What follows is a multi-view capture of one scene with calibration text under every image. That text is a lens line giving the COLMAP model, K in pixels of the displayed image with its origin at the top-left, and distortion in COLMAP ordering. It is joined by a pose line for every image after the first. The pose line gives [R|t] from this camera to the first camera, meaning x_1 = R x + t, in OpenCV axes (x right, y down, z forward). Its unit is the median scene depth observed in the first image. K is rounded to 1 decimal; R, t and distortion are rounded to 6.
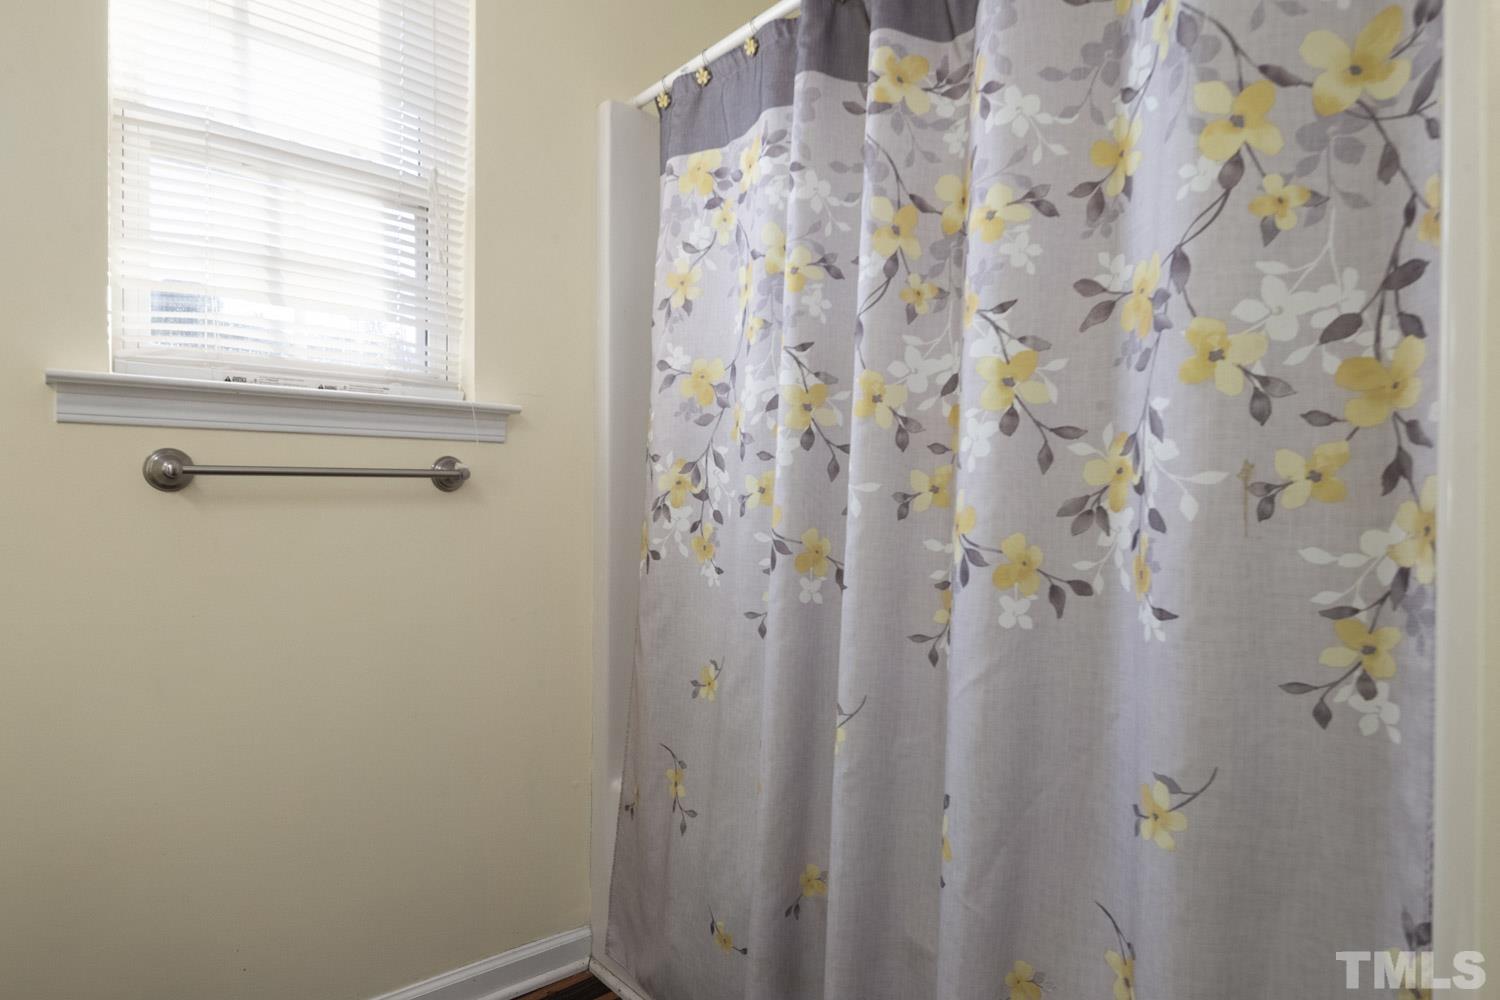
lens RADIAL K [[730.7, 0, 751.9], [0, 730.7, 508.1], [0, 0, 1]] dist [0.002873, -0.000576]
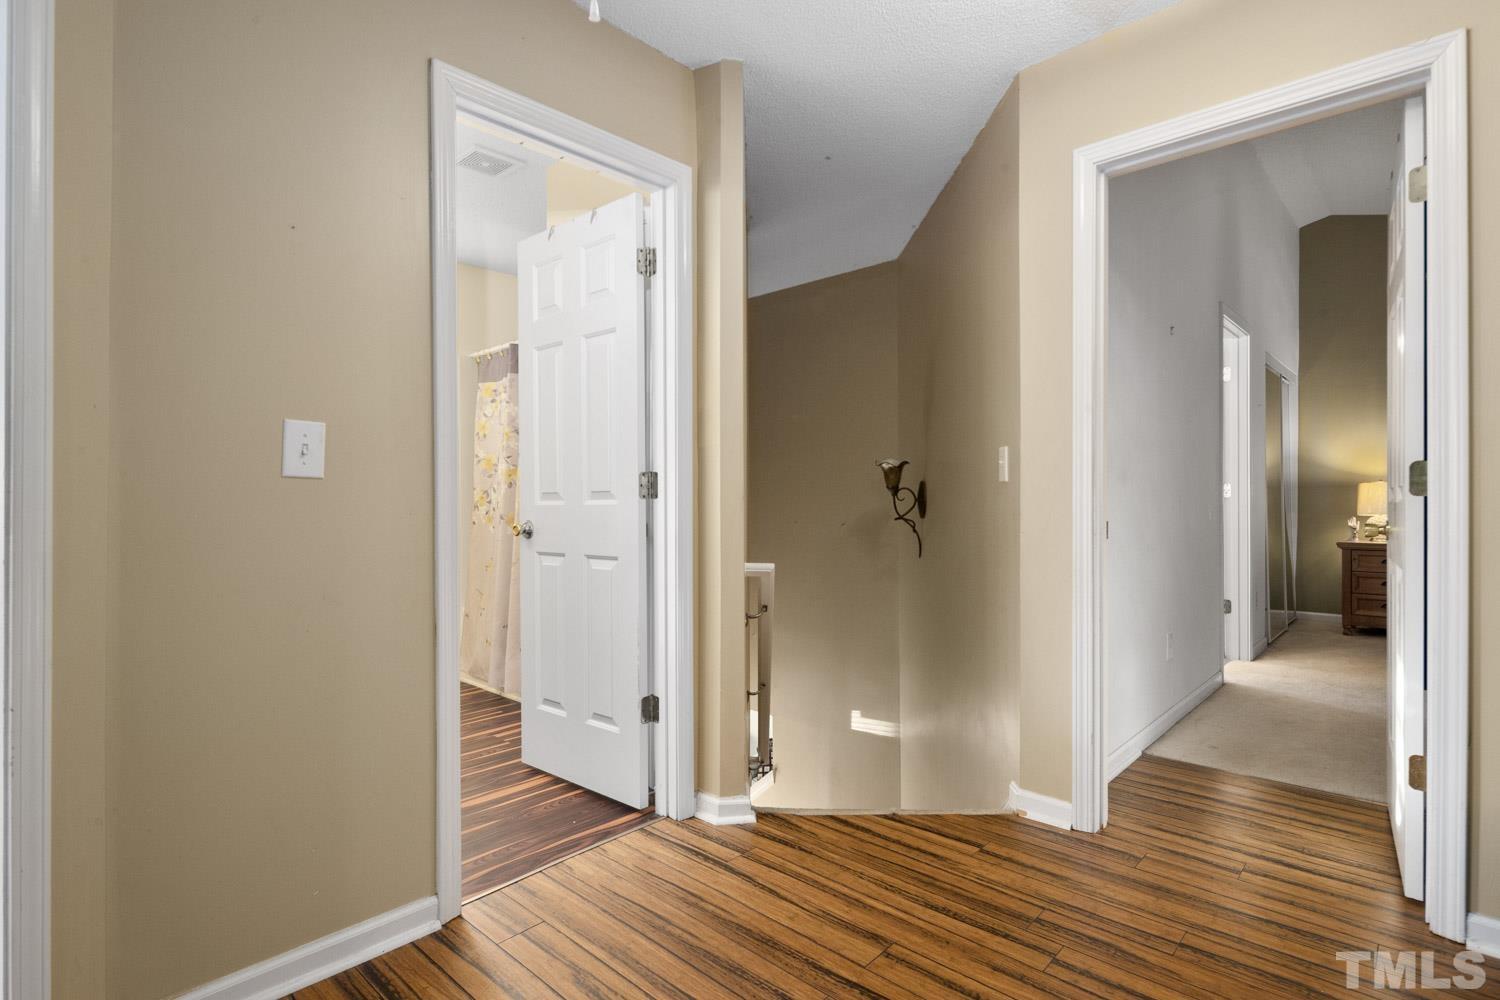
lens RADIAL K [[730.7, 0, 751.9], [0, 730.7, 508.1], [0, 0, 1]] dist [0.002873, -0.000576]
pose [[0.998618, -0.007819, 0.051972, 0.818039], [0.008163, 0.999946, -0.006405, 0.033850], [-0.051919, 0.006821, 0.998628, -1.941374]]
